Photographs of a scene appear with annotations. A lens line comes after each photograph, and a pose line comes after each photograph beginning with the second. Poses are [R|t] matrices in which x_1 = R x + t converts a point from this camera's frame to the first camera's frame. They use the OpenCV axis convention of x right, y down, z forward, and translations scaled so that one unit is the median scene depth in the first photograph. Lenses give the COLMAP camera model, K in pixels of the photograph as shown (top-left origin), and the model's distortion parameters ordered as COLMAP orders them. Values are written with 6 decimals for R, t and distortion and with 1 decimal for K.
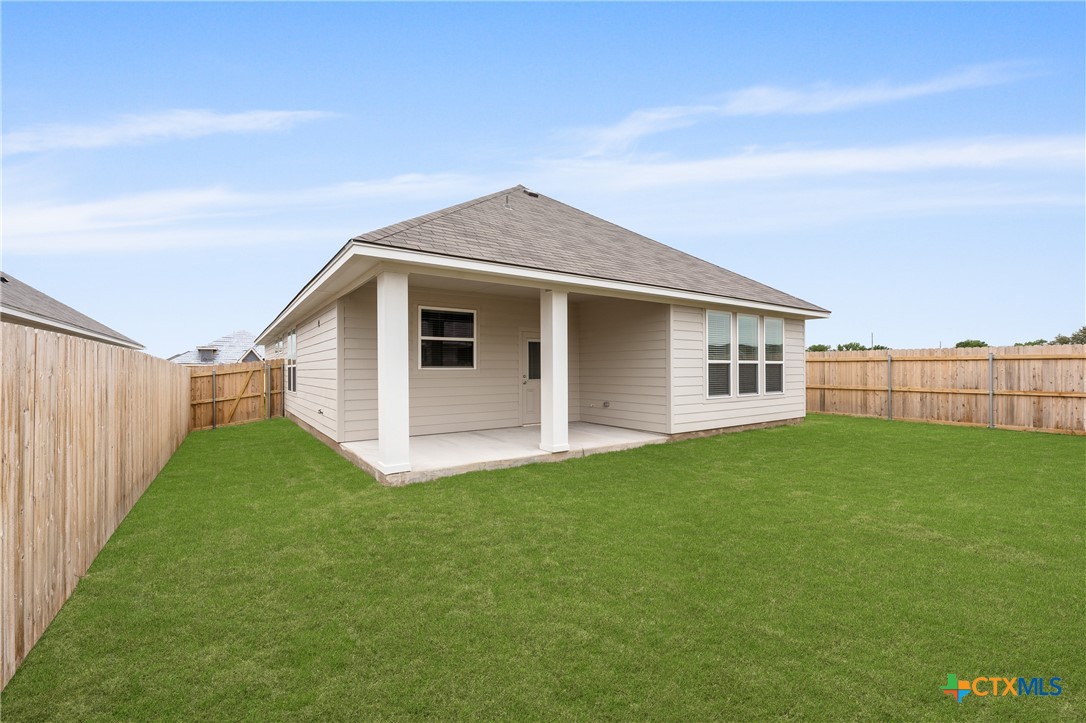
lens RADIAL K [[457.5, 0, 543.0], [0, 457.5, 361.5], [0, 0, 1]] dist [-0.001670, -0.000125]
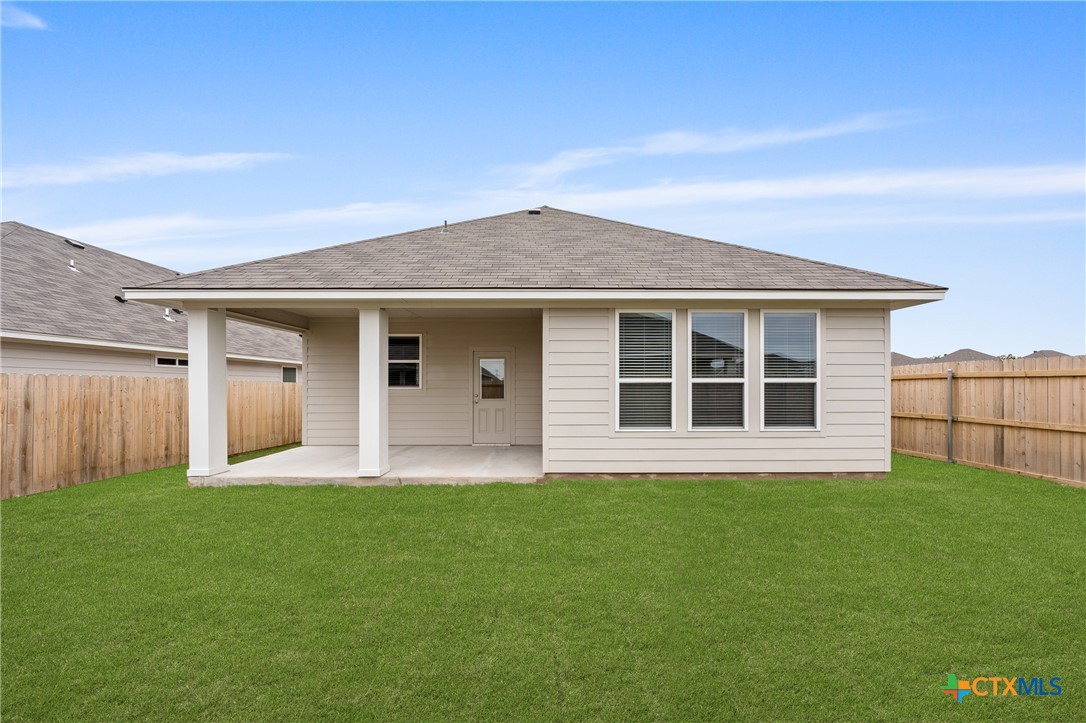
lens RADIAL K [[384.8, 0, 543.8], [0, 384.8, 366.3], [0, 0, 1]] dist [-0.005992, 0.000022]
pose [[0.823517, -0.025942, -0.566698, 0.575773], [0.005476, 0.999271, -0.037786, 0.000303], [0.567265, 0.028014, 0.823059, 0.394610]]
